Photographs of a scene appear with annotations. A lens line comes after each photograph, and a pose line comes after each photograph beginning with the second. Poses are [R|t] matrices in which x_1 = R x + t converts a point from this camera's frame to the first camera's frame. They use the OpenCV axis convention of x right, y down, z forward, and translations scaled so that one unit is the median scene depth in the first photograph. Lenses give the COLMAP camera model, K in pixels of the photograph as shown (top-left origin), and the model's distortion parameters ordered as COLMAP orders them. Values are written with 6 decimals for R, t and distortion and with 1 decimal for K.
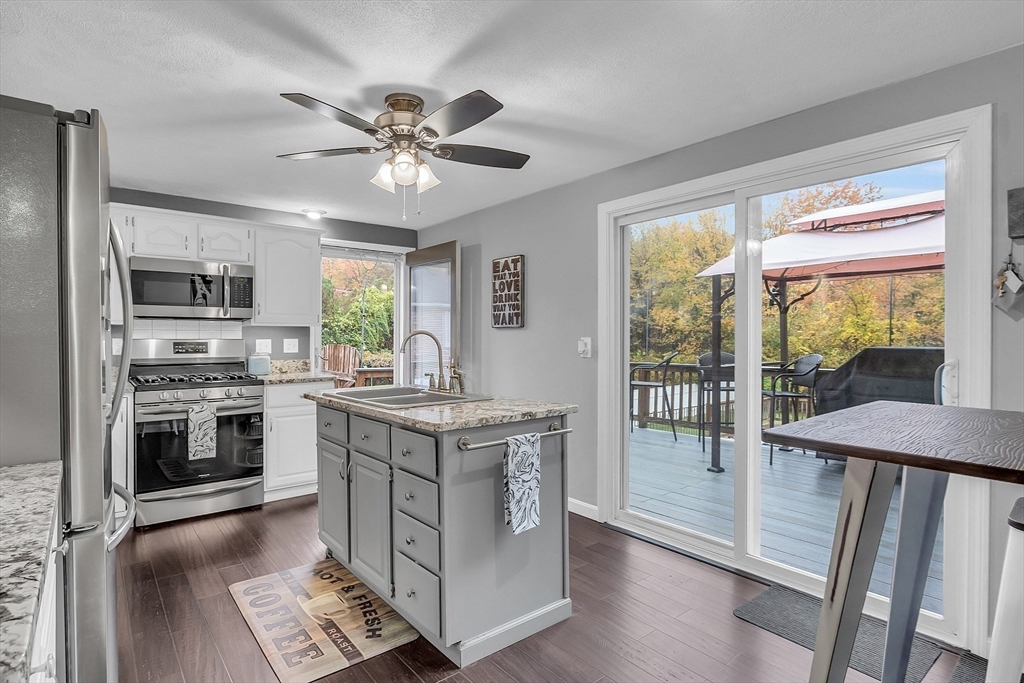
lens RADIAL K [[532.0, 0, 494.2], [0, 532.0, 337.1], [0, 0, 1]] dist [-0.000727, 0.002276]
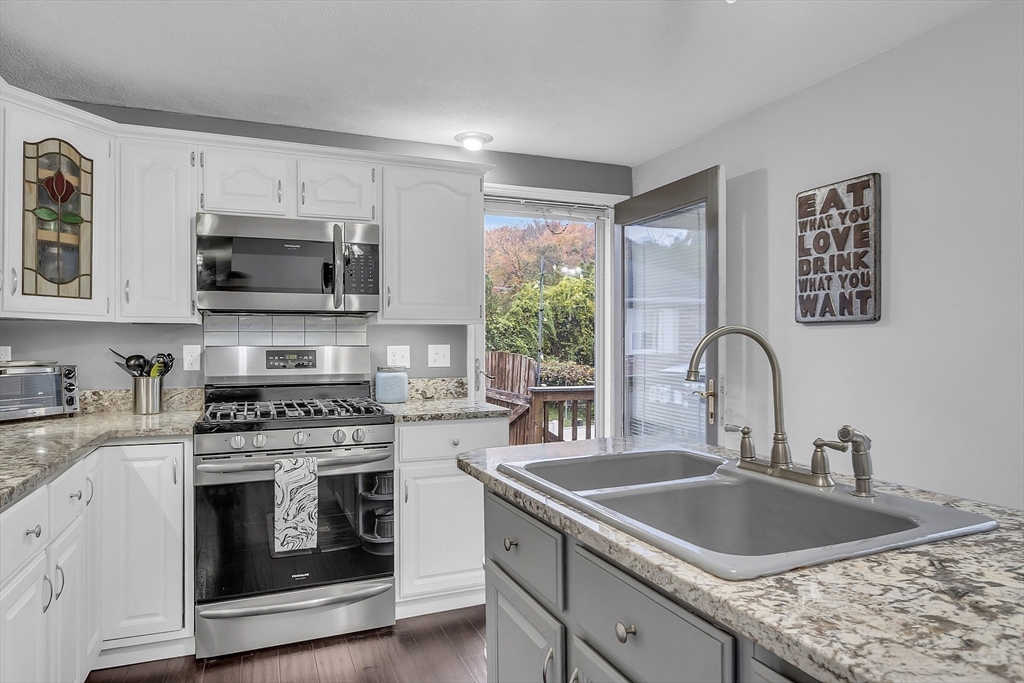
lens RADIAL K [[617.9, 0, 498.3], [0, 617.9, 343.6], [0, 0, 1]] dist [-0.025749, 0.015497]
pose [[0.961057, -0.003037, -0.276333, -0.130154], [0.004122, 0.999986, 0.003347, -0.000124], [0.276319, -0.004355, 0.961056, 0.366027]]
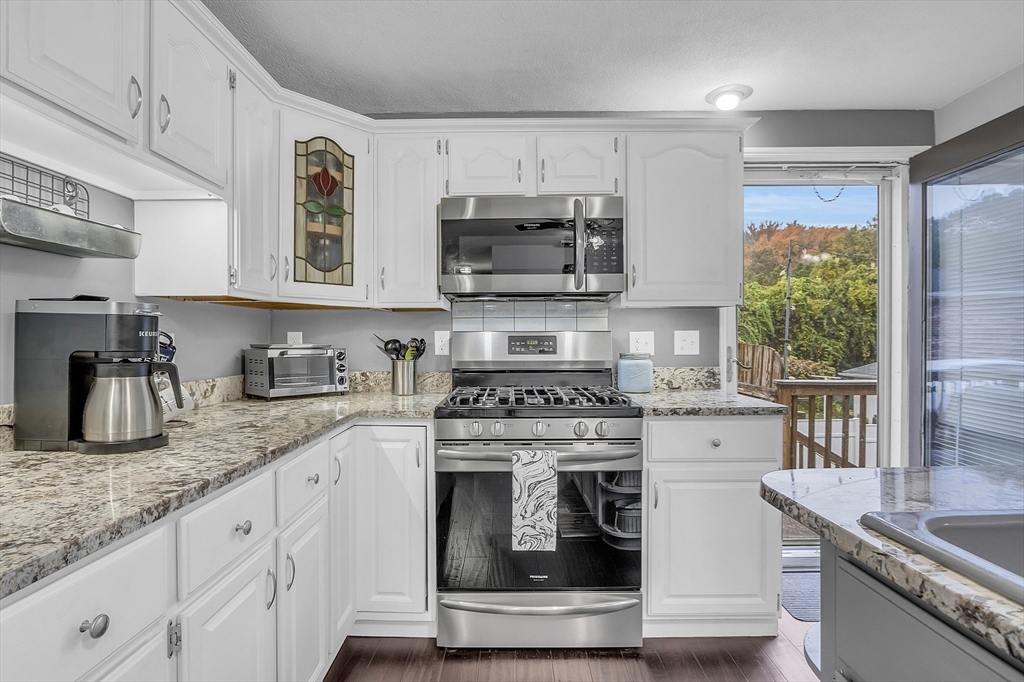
lens RADIAL K [[503.8, 0, 507.6], [0, 503.8, 344.2], [0, 0, 1]] dist [-0.024771, 0.003772]
pose [[0.785691, 0.000807, -0.618619, -0.229403], [0.005227, 0.999955, 0.007943, 0.014778], [0.618597, -0.009474, 0.785651, 0.524727]]
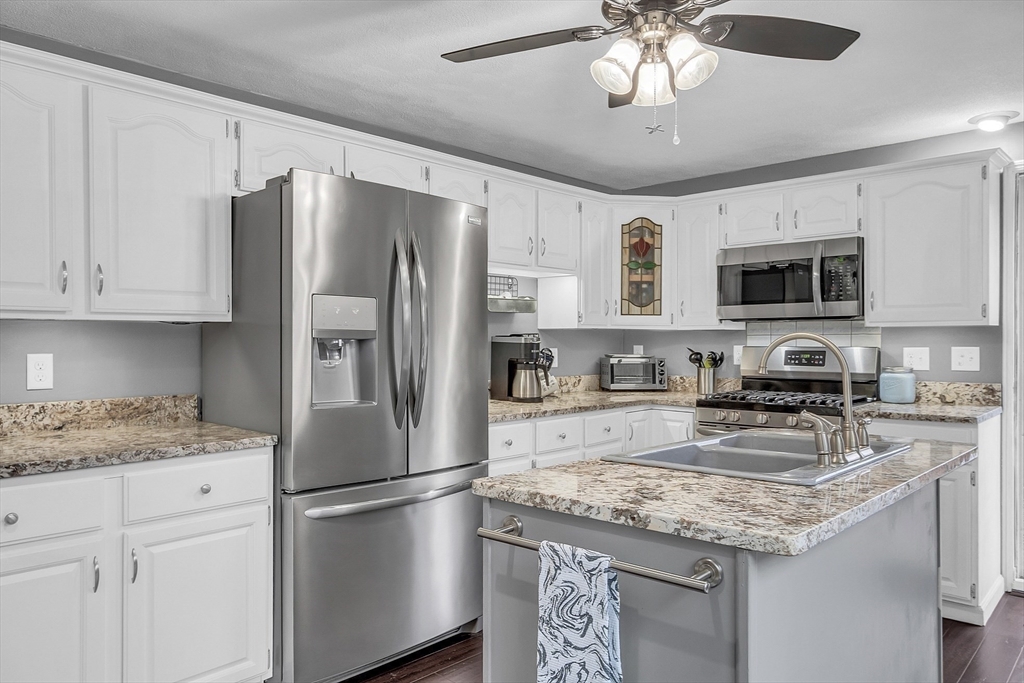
lens RADIAL K [[706.7, 0, 511.2], [0, 706.7, 340.6], [0, 0, 1]] dist [0.002778, 0.003731]
pose [[0.155952, -0.003673, -0.987758, 0.359835], [0.000765, 0.999993, -0.003598, -0.001350], [0.987764, -0.000195, 0.155954, 0.444884]]
